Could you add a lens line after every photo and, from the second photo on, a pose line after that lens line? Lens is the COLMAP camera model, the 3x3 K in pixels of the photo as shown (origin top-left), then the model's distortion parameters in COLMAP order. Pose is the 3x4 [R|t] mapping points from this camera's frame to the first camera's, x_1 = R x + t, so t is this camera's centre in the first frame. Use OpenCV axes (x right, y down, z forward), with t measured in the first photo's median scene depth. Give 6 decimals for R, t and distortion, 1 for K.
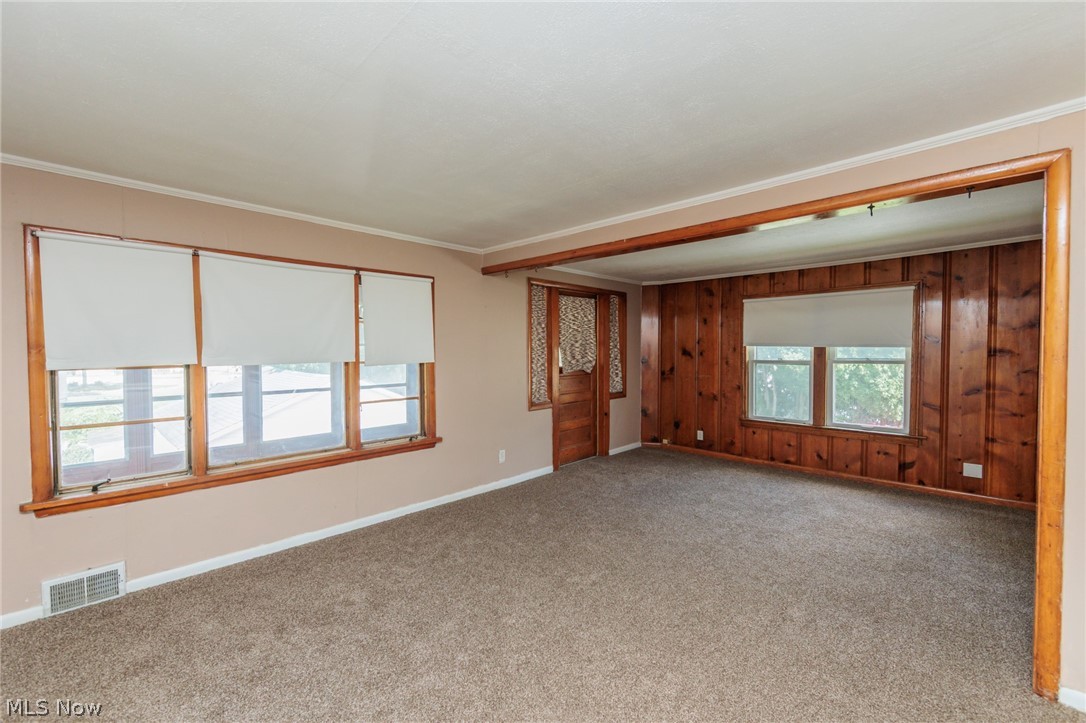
lens RADIAL K [[429.2, 0, 540.7], [0, 429.2, 357.2], [0, 0, 1]] dist [-0.007648, 0.000430]
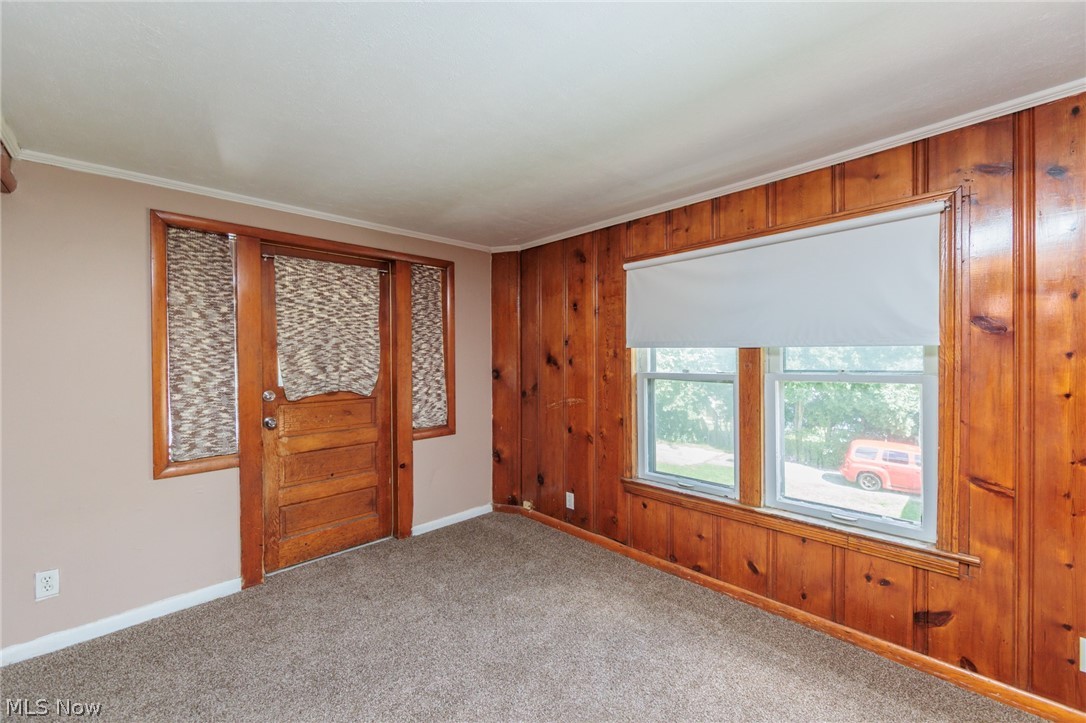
lens RADIAL K [[429.2, 0, 543.8], [0, 429.2, 357.4], [0, 0, 1]] dist [-0.007648, 0.000430]
pose [[0.999971, -0.004101, -0.006340, 0.397378], [0.003981, 0.999817, -0.018734, -0.003607], [0.006416, 0.018709, 0.999804, 0.476690]]
